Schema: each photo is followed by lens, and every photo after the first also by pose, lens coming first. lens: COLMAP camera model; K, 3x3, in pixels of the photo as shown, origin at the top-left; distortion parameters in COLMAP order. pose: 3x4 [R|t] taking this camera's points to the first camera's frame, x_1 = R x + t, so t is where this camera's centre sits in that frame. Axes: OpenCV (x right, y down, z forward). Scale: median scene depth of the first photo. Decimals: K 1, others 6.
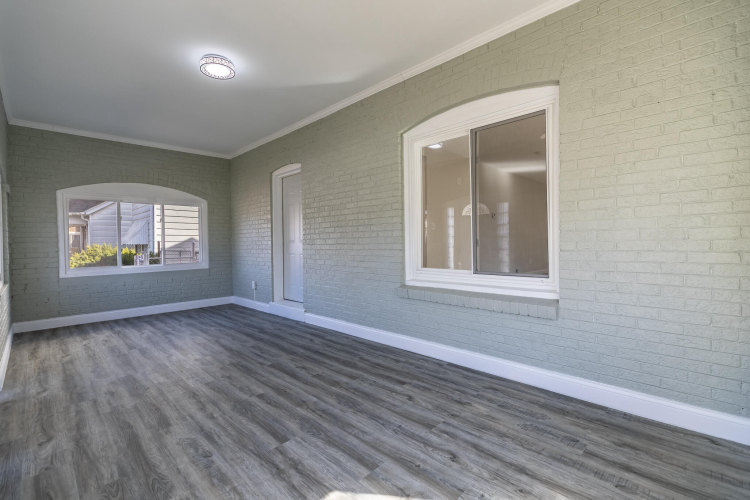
lens RADIAL K [[338.6, 0, 377.5], [0, 338.6, 246.6], [0, 0, 1]] dist [0.008998, -0.000741]
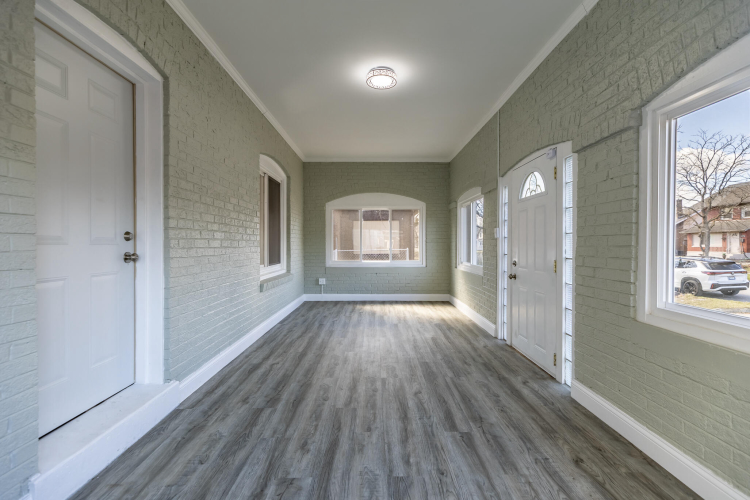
lens RADIAL K [[338.6, 0, 377.5], [0, 338.6, 246.6], [0, 0, 1]] dist [0.008998, -0.000741]
pose [[-0.714483, 0.010652, 0.699572, -1.088814], [0.018616, 0.999820, 0.003788, -0.007581], [-0.699406, 0.015729, -0.714552, 1.613318]]
